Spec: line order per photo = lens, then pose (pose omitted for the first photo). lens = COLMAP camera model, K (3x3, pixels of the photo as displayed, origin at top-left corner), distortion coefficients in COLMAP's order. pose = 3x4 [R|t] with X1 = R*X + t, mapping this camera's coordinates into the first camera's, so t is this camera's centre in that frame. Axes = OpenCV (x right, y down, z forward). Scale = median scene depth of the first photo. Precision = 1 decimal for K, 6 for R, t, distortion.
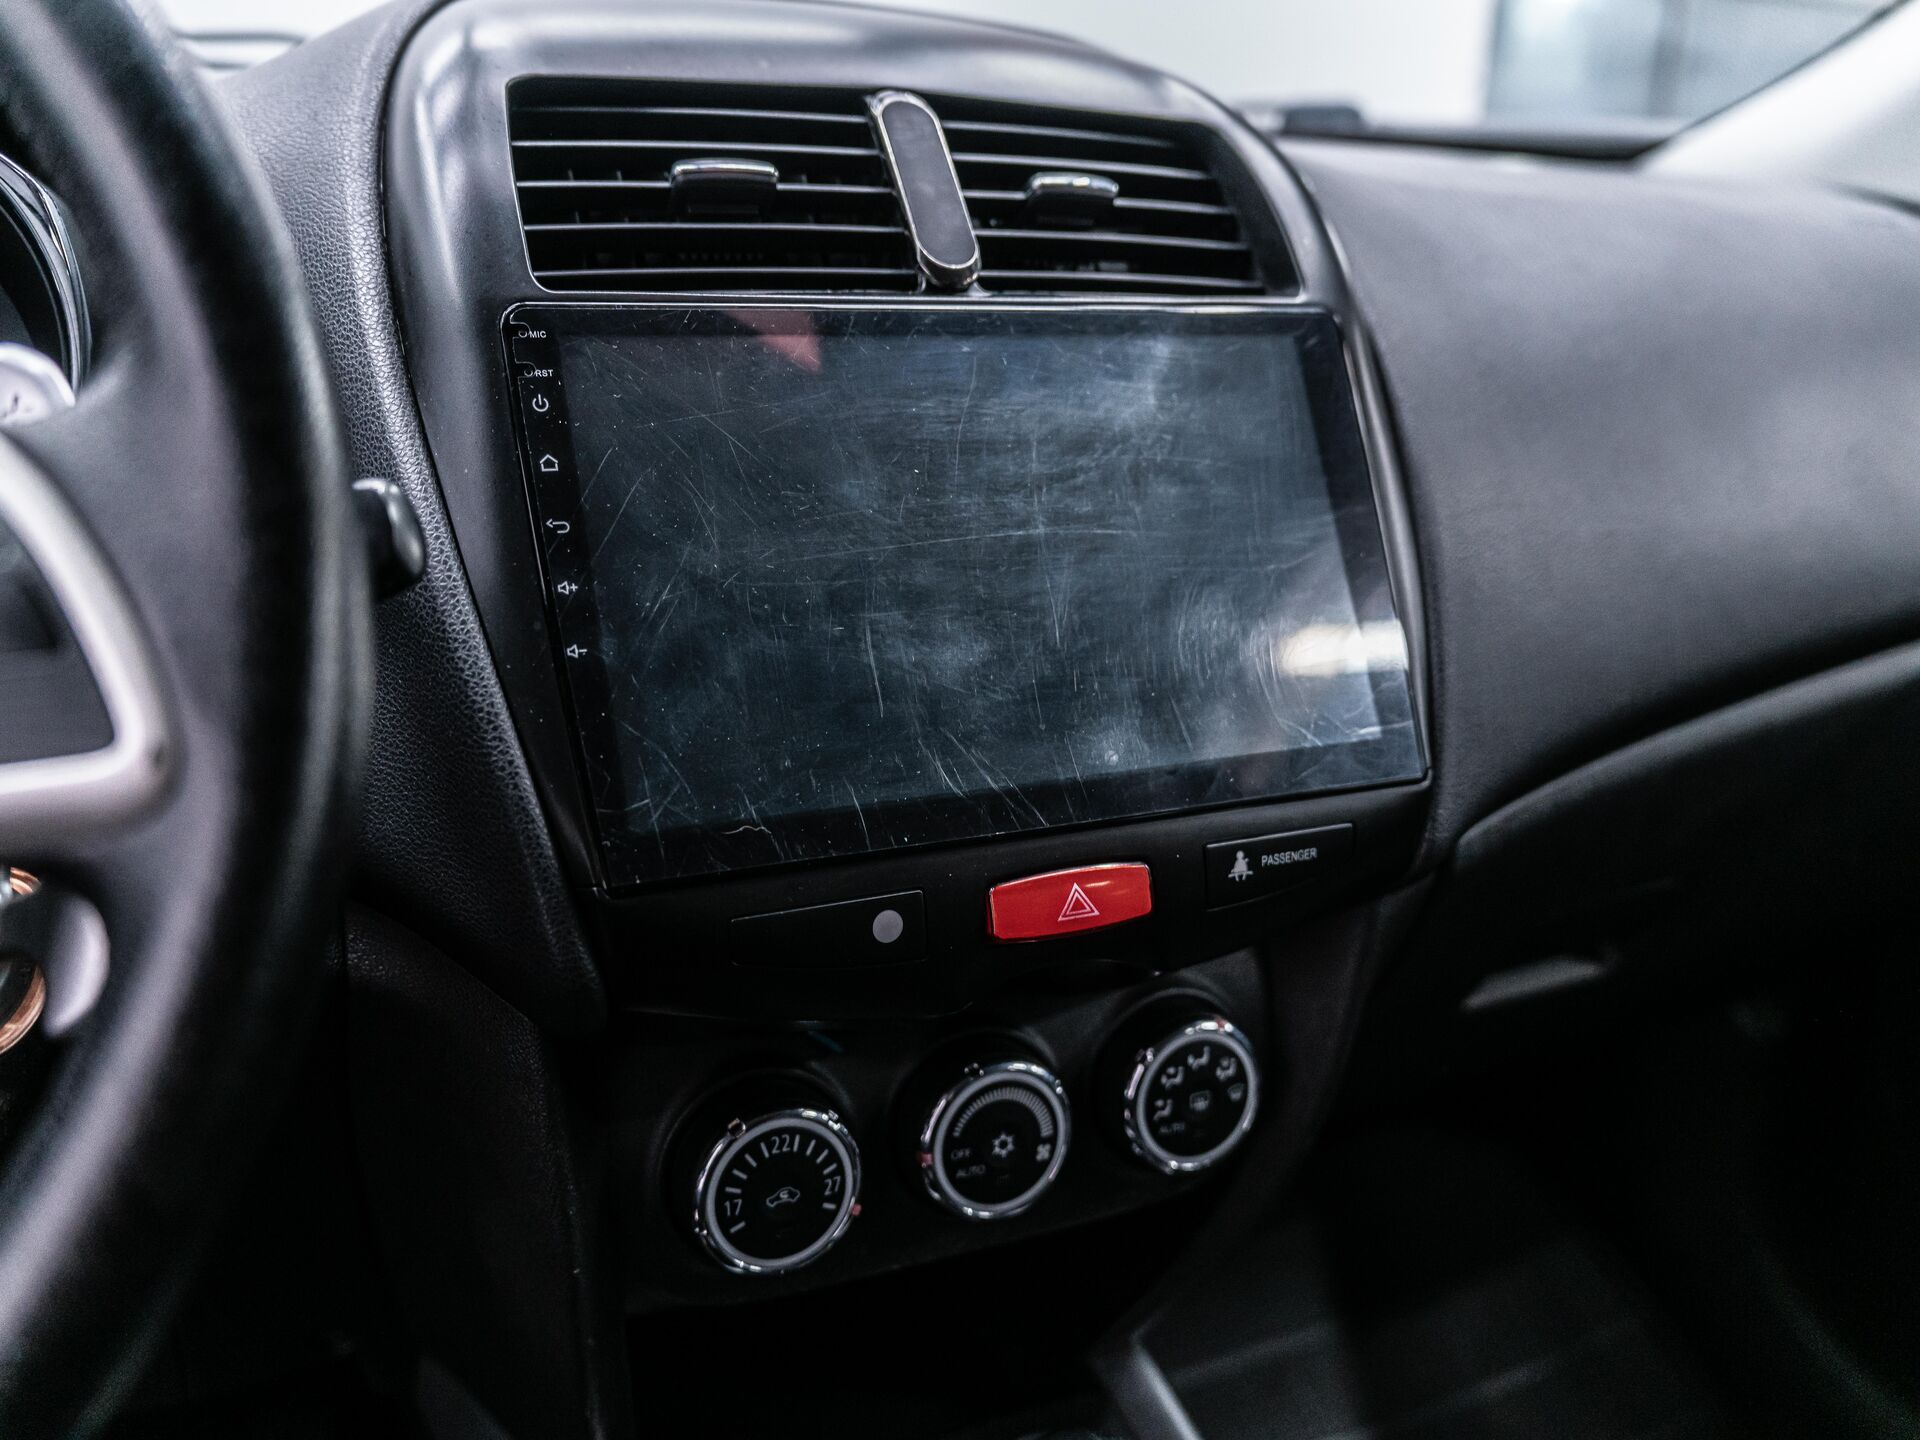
lens RADIAL K [[1698.8, 0, 969.2], [0, 1698.8, 717.2], [0, 0, 1]] dist [-0.000418, -0.023535]
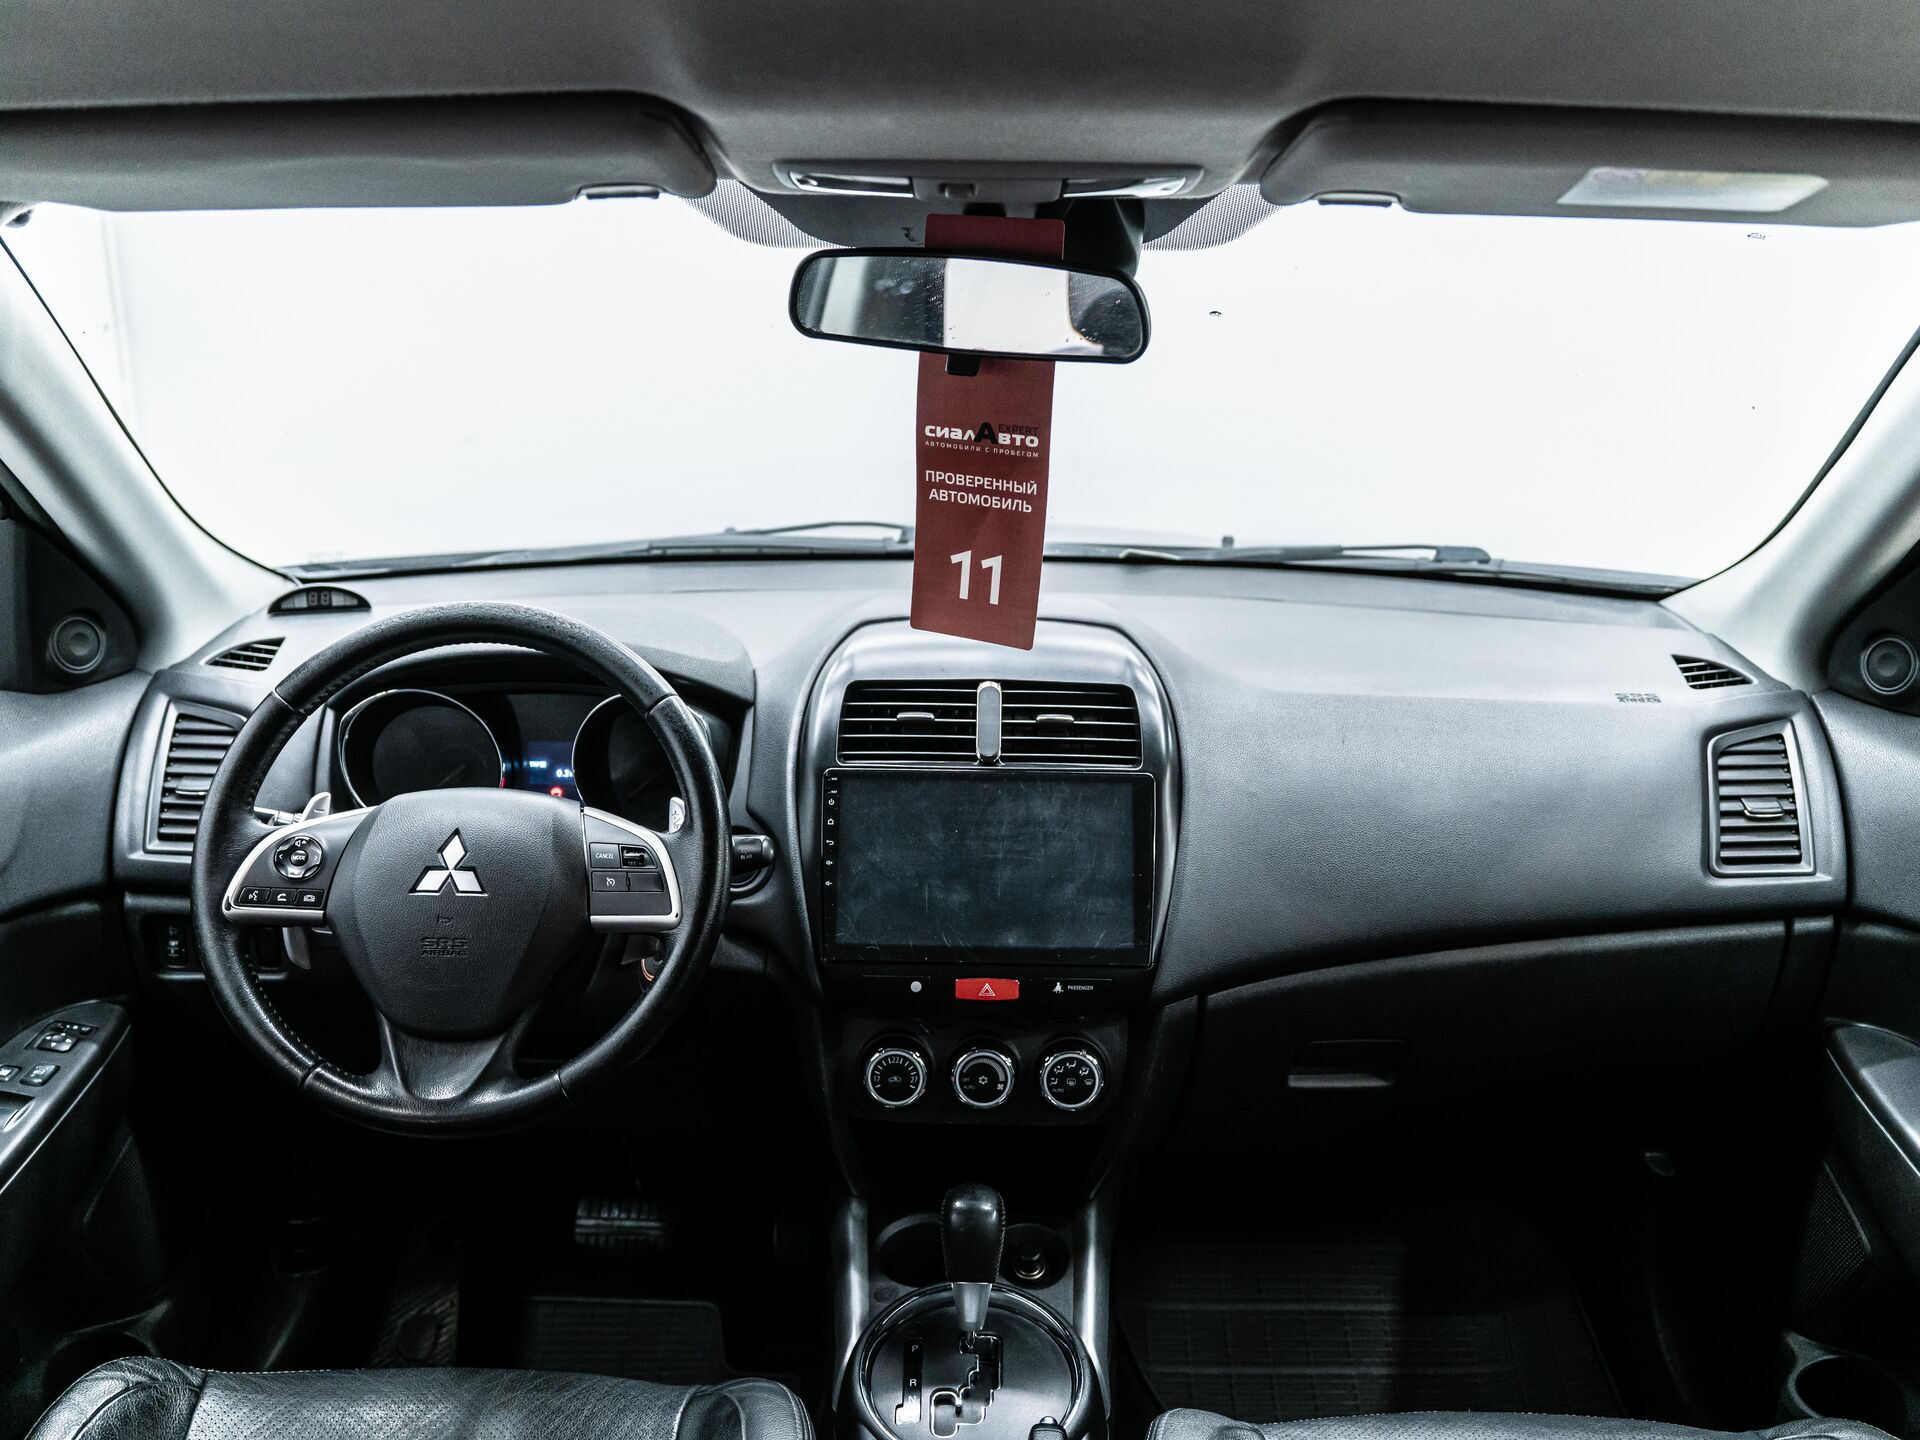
lens RADIAL K [[1698.8, 0, 965.8], [0, 1698.8, 715.3], [0, 0, 1]] dist [-0.000418, -0.023535]
pose [[0.897113, 0.090882, -0.432352, 1.136333], [-0.111550, 0.993501, -0.022623, -0.260602], [0.427487, 0.068524, 0.901421, -1.499004]]
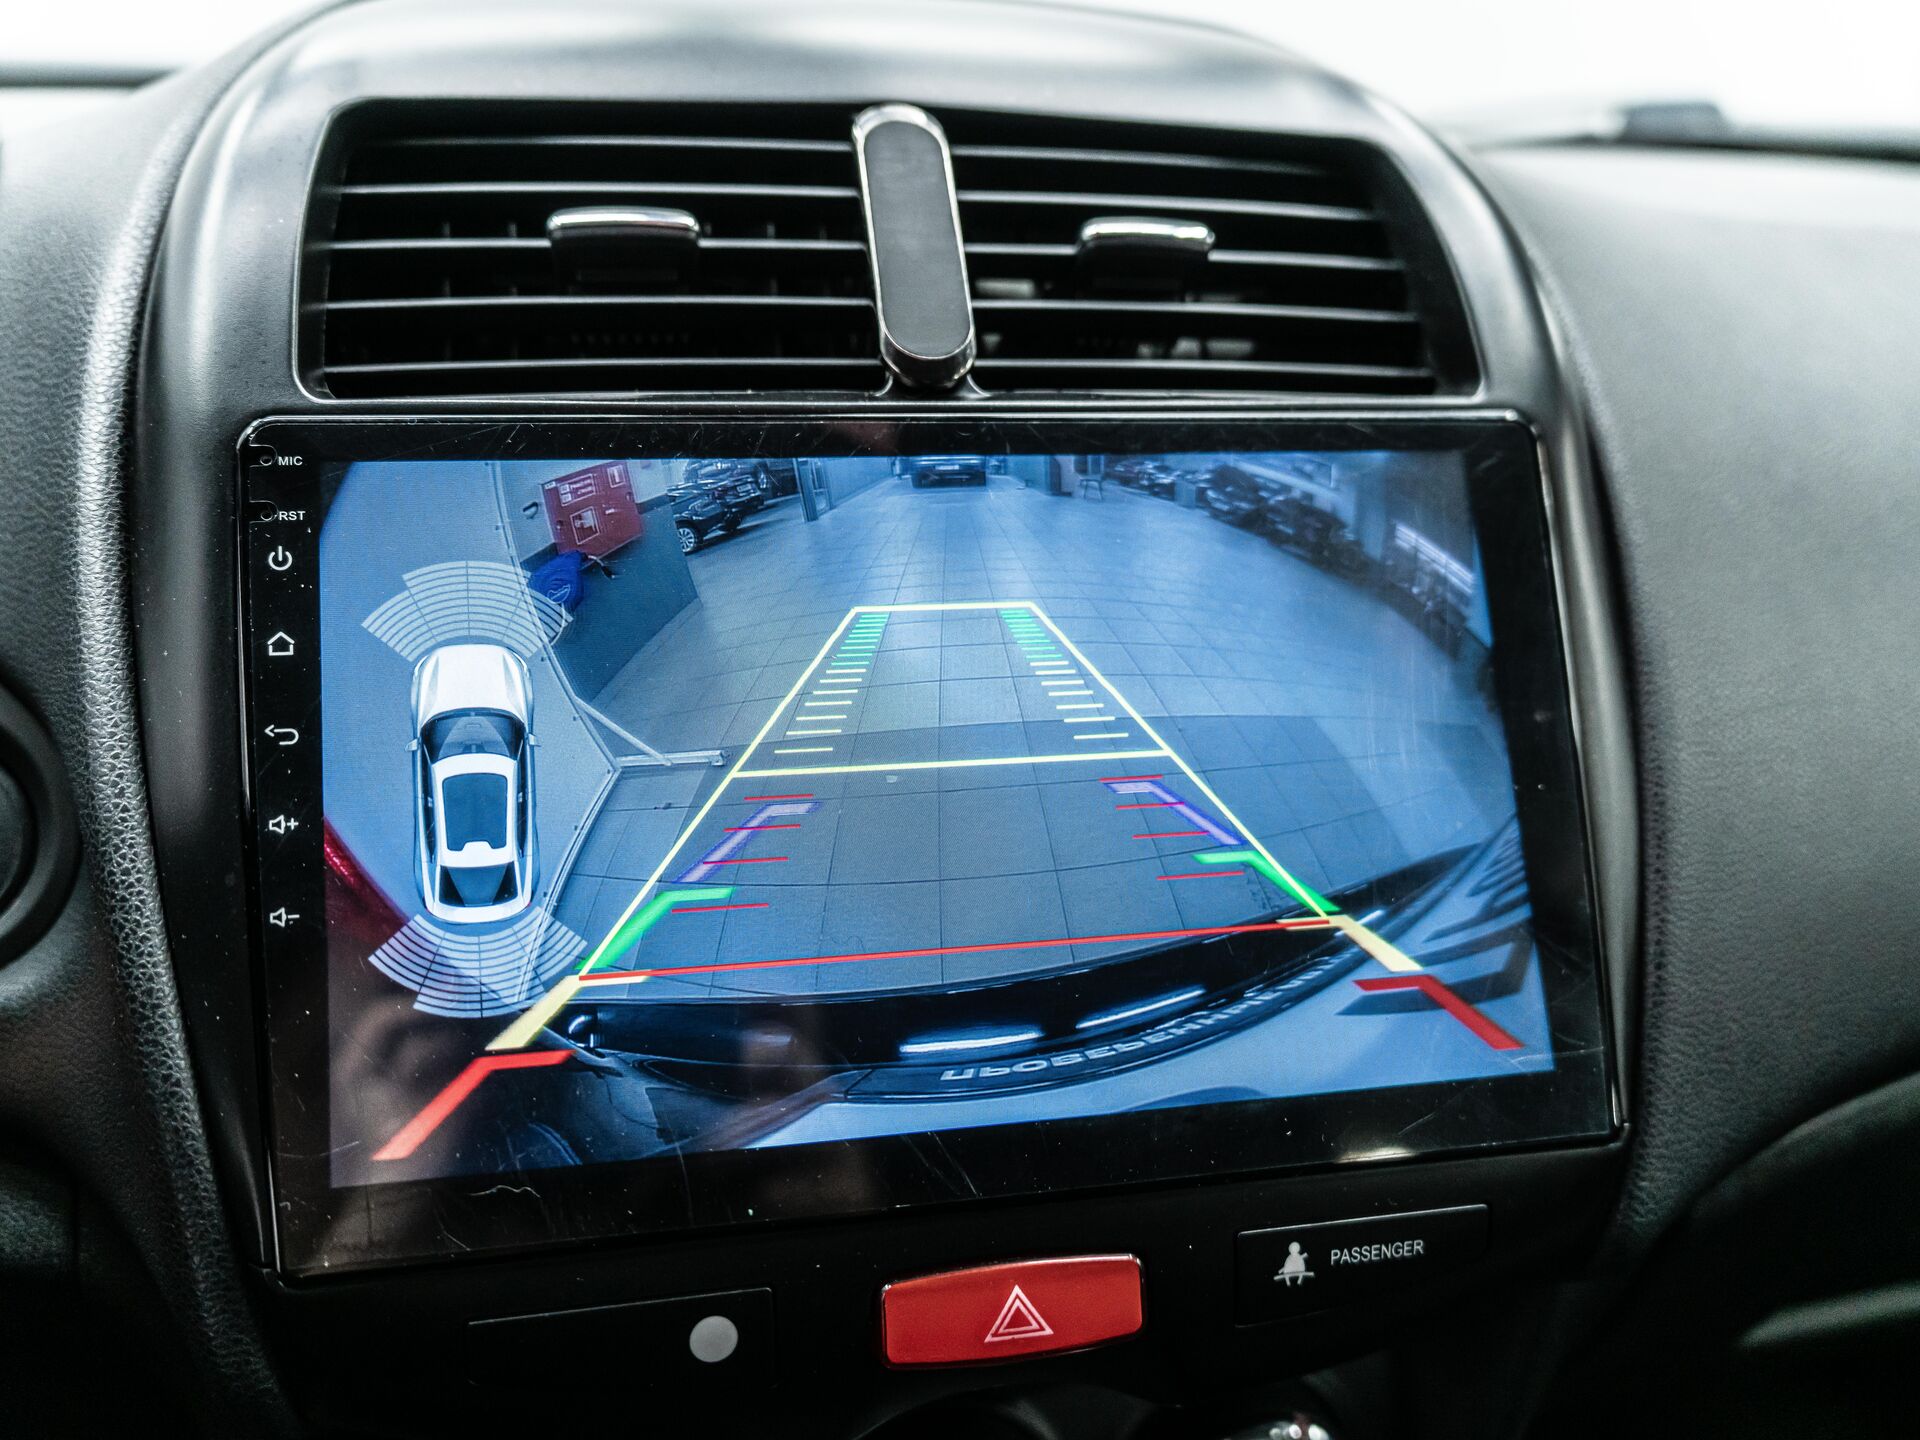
lens RADIAL K [[1698.8, 0, 971.1], [0, 1698.8, 739.2], [0, 0, 1]] dist [-0.000418, -0.023535]
pose [[0.974279, 0.057560, -0.217869, 0.166615], [-0.056013, 0.998342, 0.013273, -0.117316], [0.218272, -0.000728, 0.975888, 0.318520]]
